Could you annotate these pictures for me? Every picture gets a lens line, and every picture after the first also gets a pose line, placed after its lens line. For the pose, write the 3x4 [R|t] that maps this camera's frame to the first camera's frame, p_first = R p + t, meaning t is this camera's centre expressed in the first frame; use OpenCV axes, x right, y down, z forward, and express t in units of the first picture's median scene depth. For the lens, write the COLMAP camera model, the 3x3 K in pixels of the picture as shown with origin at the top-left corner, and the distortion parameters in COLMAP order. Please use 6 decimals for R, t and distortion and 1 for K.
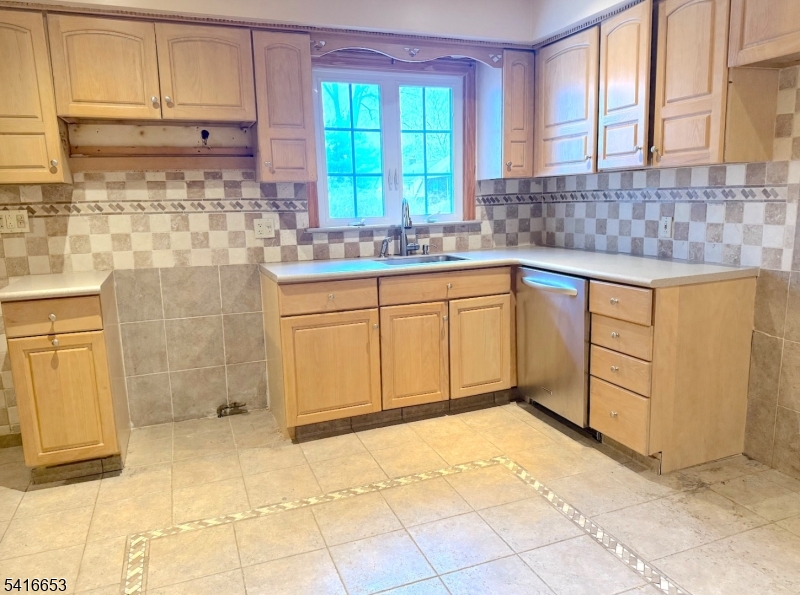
lens RADIAL K [[574.5, 0, 400.0], [0, 574.5, 297.5], [0, 0, 1]] dist [0.149627, -0.186515]
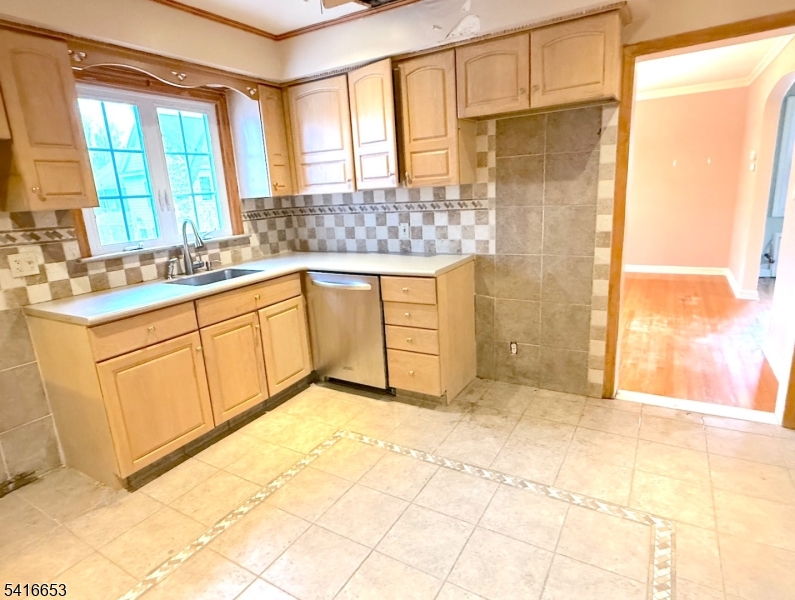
lens RADIAL K [[458.6, 0, 397.5], [0, 458.6, 300.0], [0, 0, 1]] dist [0.018940, 0.001019]
pose [[0.800654, -0.162315, 0.576720, -0.208955], [0.143105, 0.986550, 0.078989, -0.046676], [-0.581785, 0.019289, 0.813114, 0.138735]]
